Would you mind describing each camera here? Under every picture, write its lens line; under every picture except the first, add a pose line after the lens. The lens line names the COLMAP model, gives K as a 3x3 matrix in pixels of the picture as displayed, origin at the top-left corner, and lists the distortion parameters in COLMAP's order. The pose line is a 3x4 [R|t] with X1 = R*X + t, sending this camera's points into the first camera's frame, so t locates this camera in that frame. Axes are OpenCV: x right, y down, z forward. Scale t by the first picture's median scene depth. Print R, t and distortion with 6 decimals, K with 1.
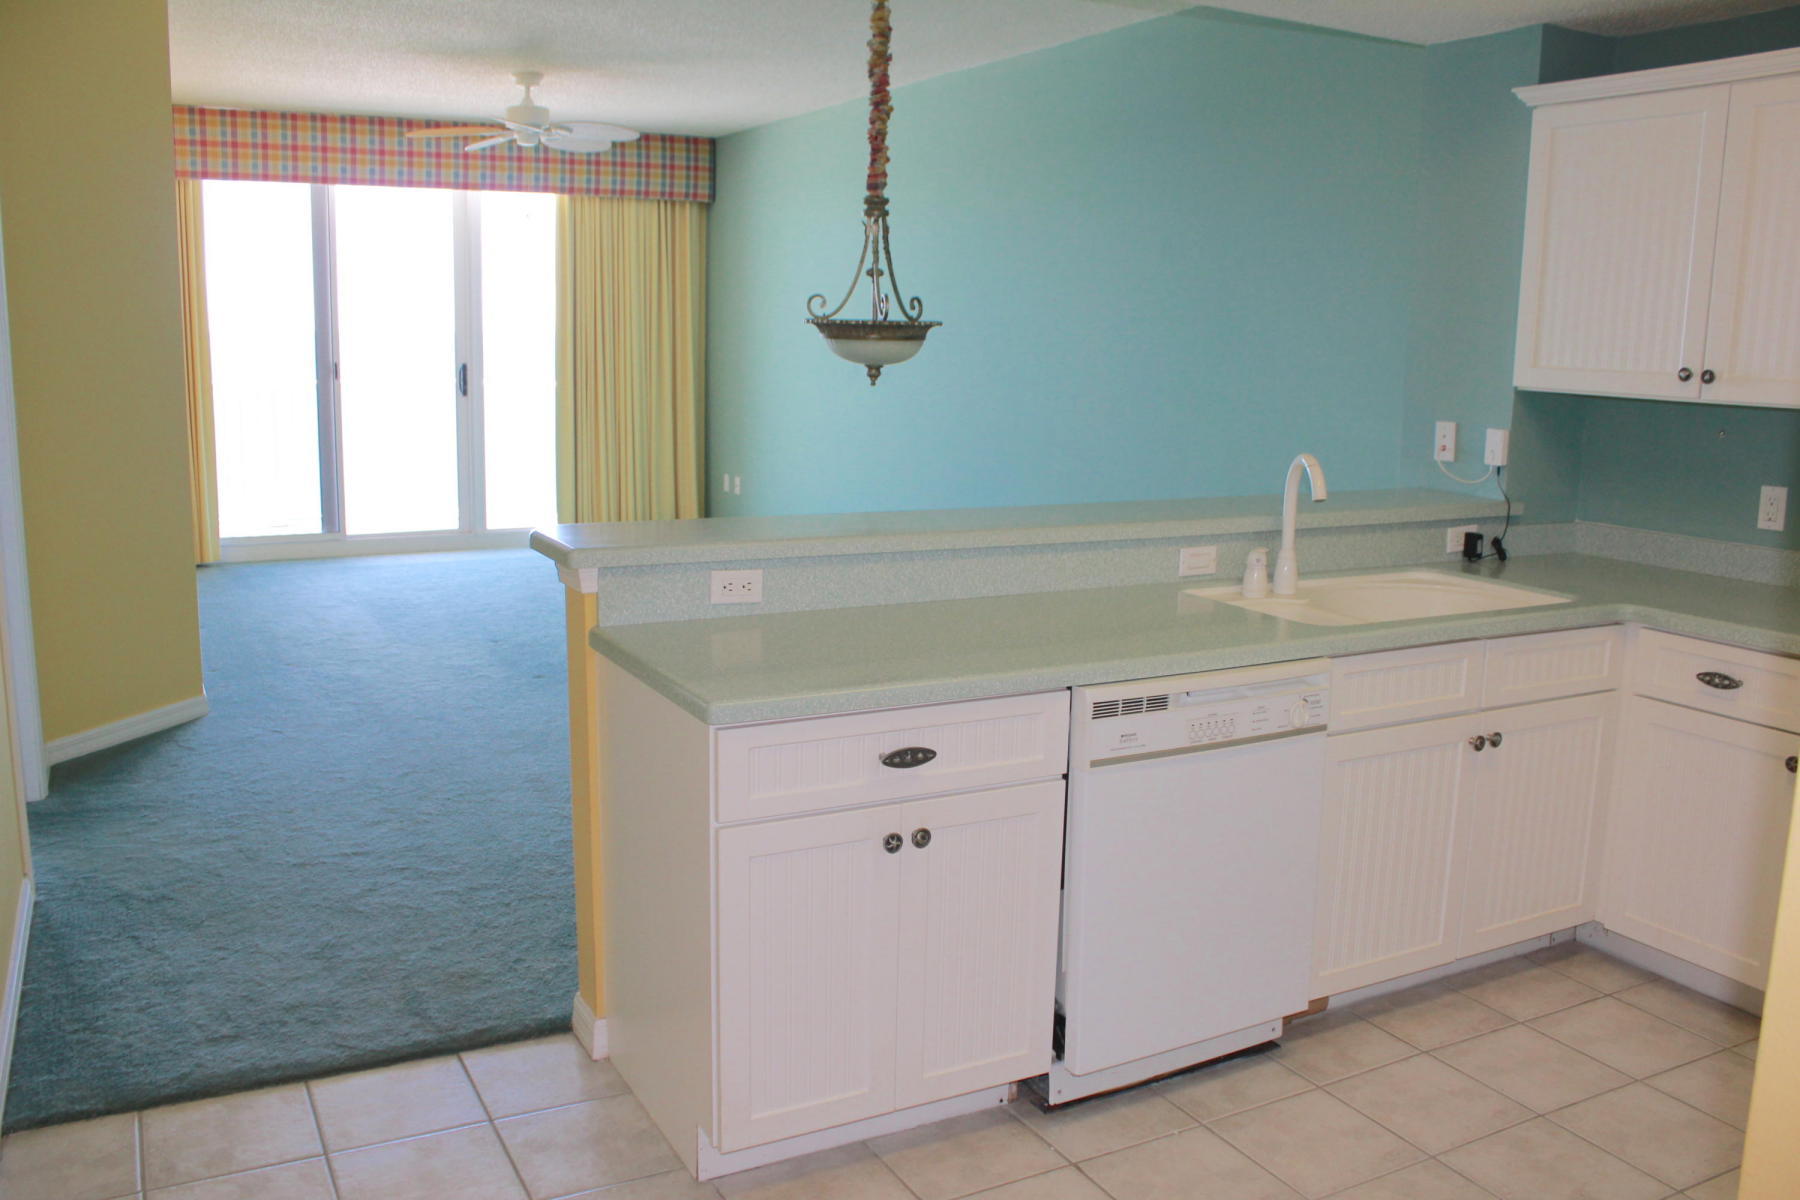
lens RADIAL K [[1498.6, 0, 915.0], [0, 1498.6, 606.8], [0, 0, 1]] dist [-0.159095, 0.122989]
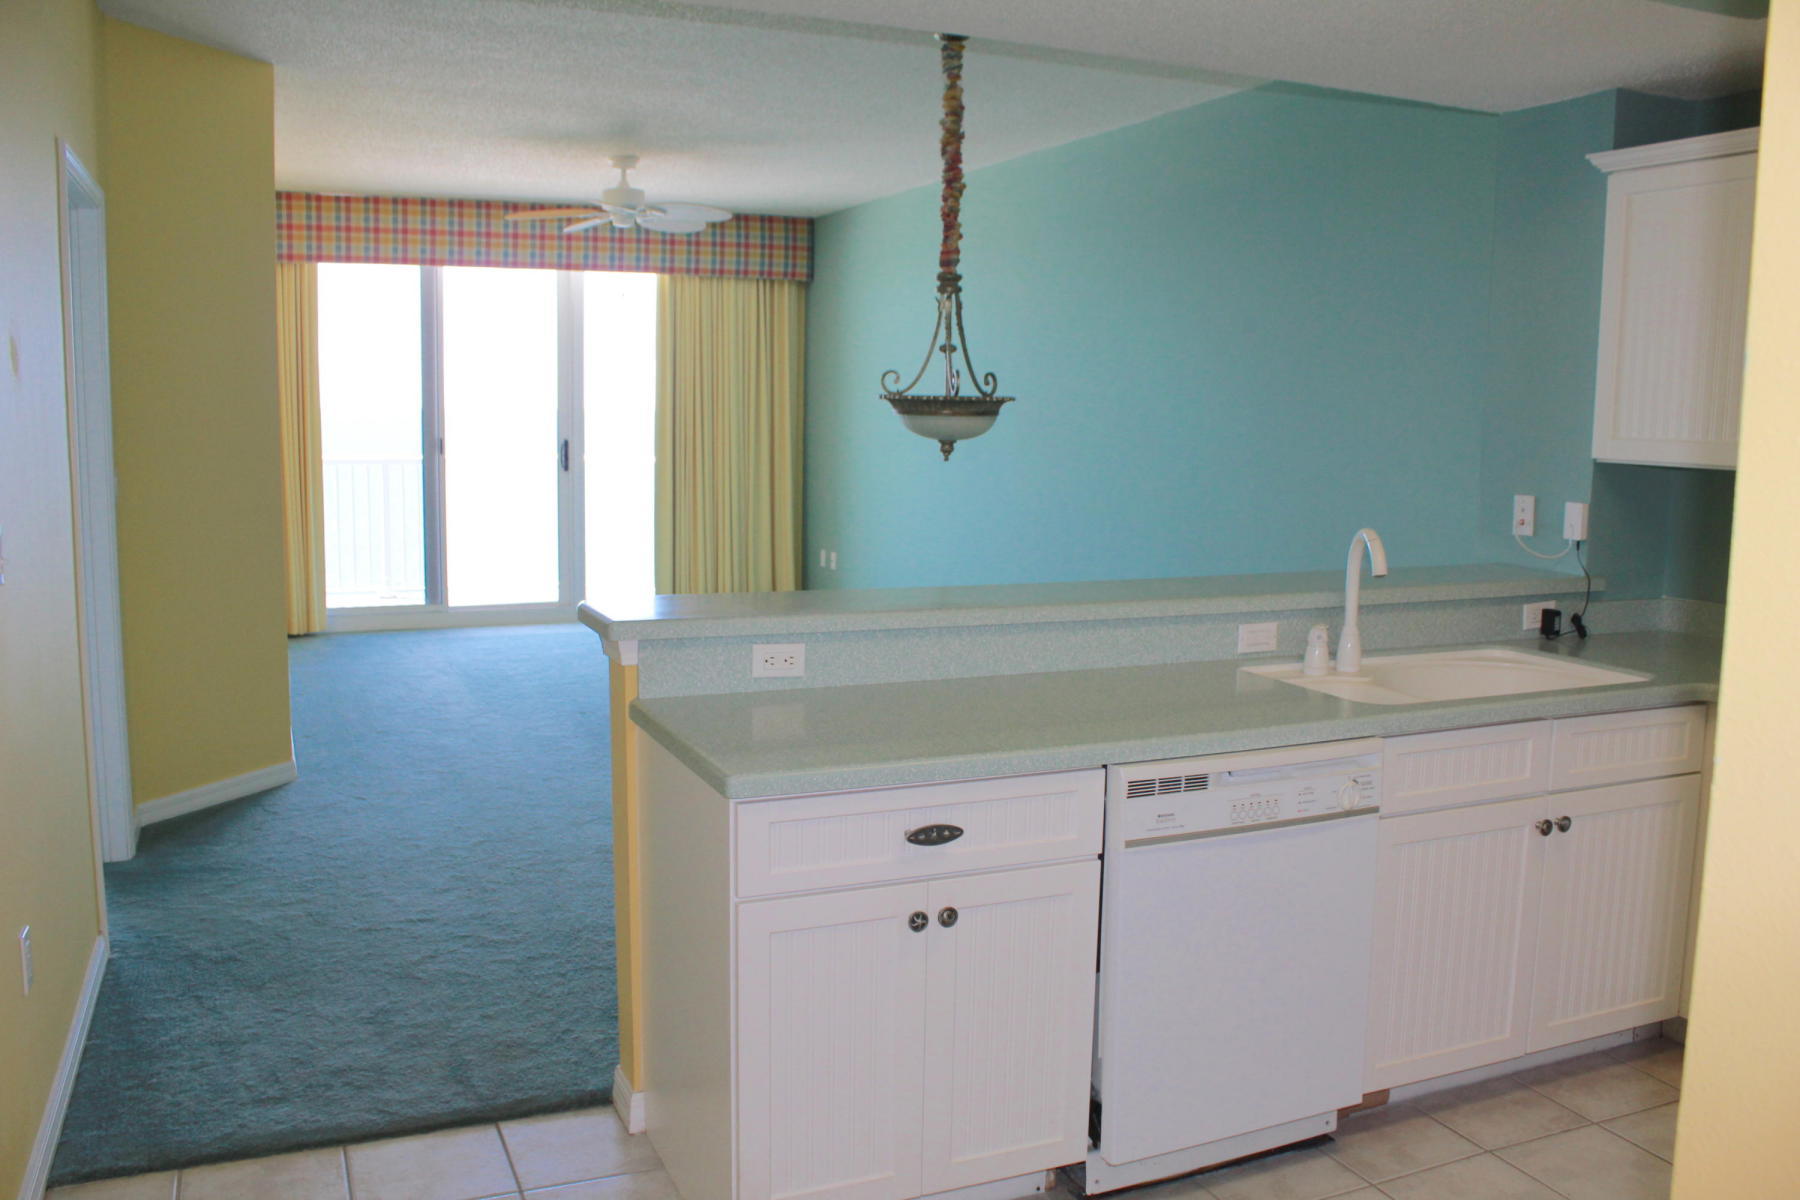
lens RADIAL K [[1498.6, 0, 912.1], [0, 1498.6, 604.4], [0, 0, 1]] dist [-0.159095, 0.122989]
pose [[0.996774, 0.004711, -0.080115, 0.041577], [-0.008897, 0.998609, -0.051978, 0.000179], [0.079759, 0.052523, 0.995429, 0.007388]]
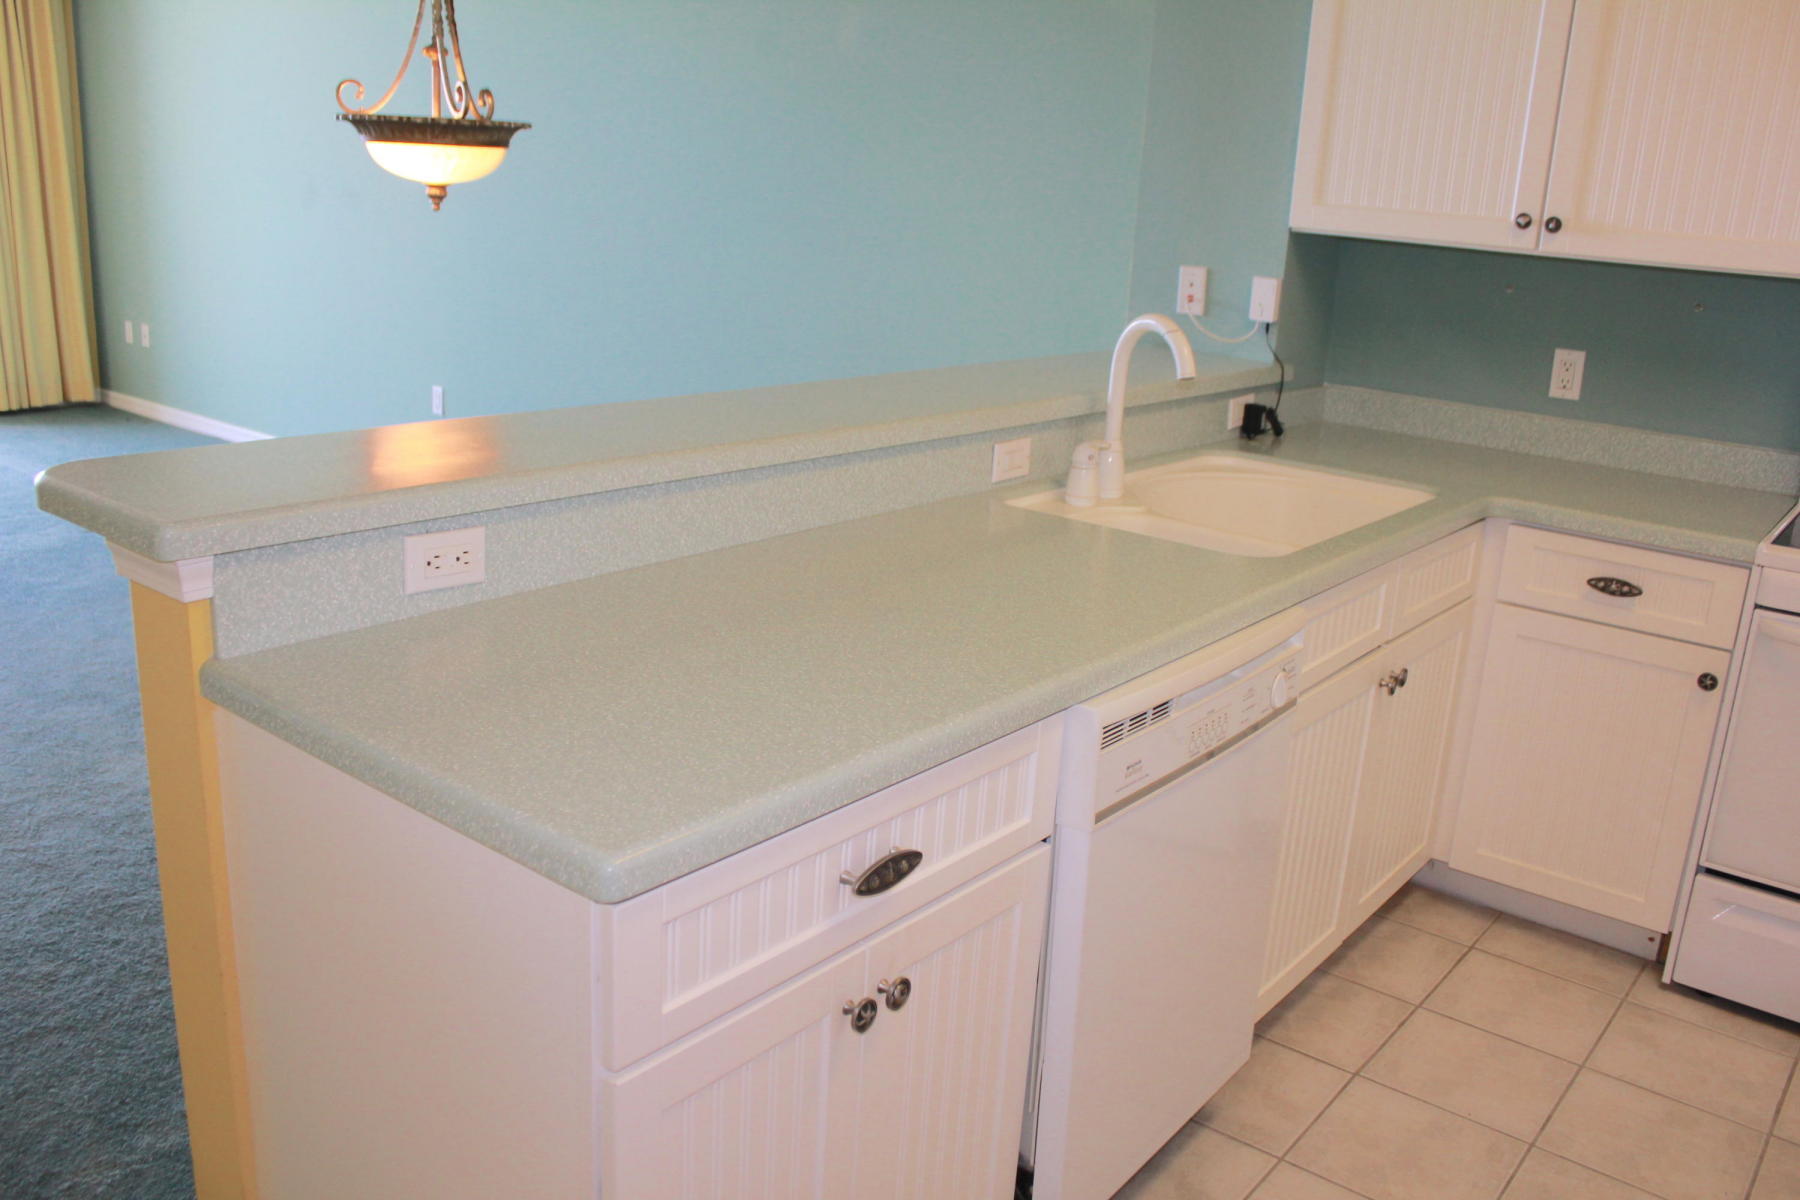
lens RADIAL K [[1498.6, 0, 917.4], [0, 1498.6, 601.7], [0, 0, 1]] dist [-0.159095, 0.122989]
pose [[0.916675, -0.075591, 0.392419, -0.148775], [0.031331, 0.992519, 0.117999, -0.049791], [-0.398404, -0.095872, 0.912186, 0.335051]]
